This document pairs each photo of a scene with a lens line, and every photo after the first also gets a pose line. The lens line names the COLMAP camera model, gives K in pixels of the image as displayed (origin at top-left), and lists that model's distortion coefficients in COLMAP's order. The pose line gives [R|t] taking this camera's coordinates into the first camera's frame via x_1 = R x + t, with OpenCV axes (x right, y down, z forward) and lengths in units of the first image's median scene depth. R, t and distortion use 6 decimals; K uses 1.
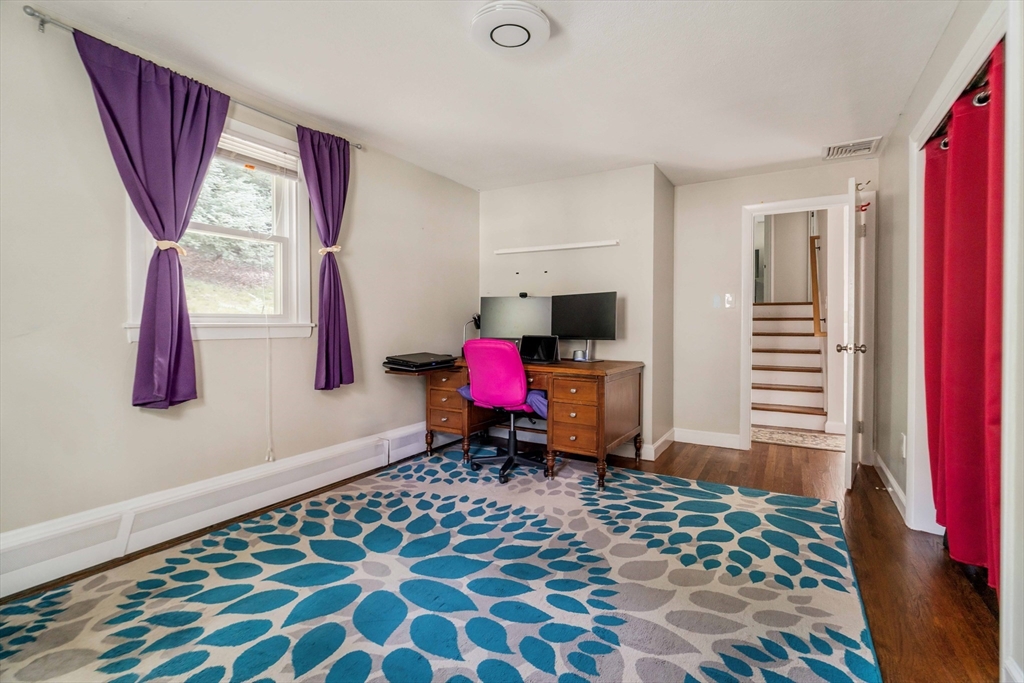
lens RADIAL K [[471.3, 0, 518.7], [0, 471.3, 329.2], [0, 0, 1]] dist [-0.000604, 0.001008]
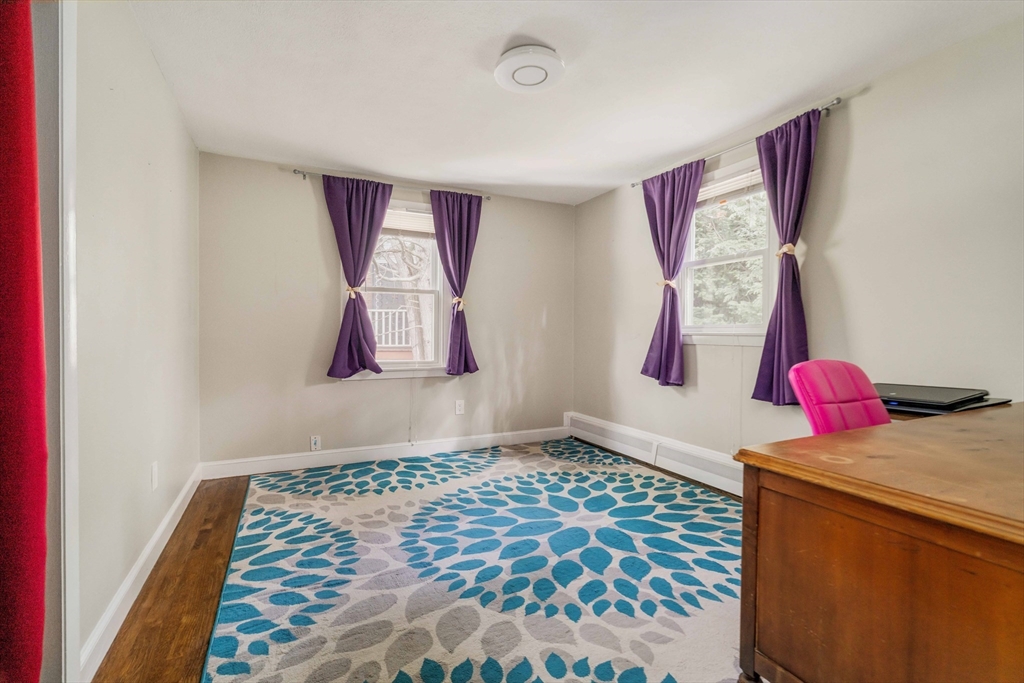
lens RADIAL K [[471.3, 0, 518.7], [0, 471.3, 329.2], [0, 0, 1]] dist [-0.000604, 0.001008]
pose [[-0.549436, -0.008762, -0.835490, 0.895902], [-0.014040, 0.999901, -0.001253, -0.014327], [0.835418, 0.011042, -0.549505, 1.522513]]
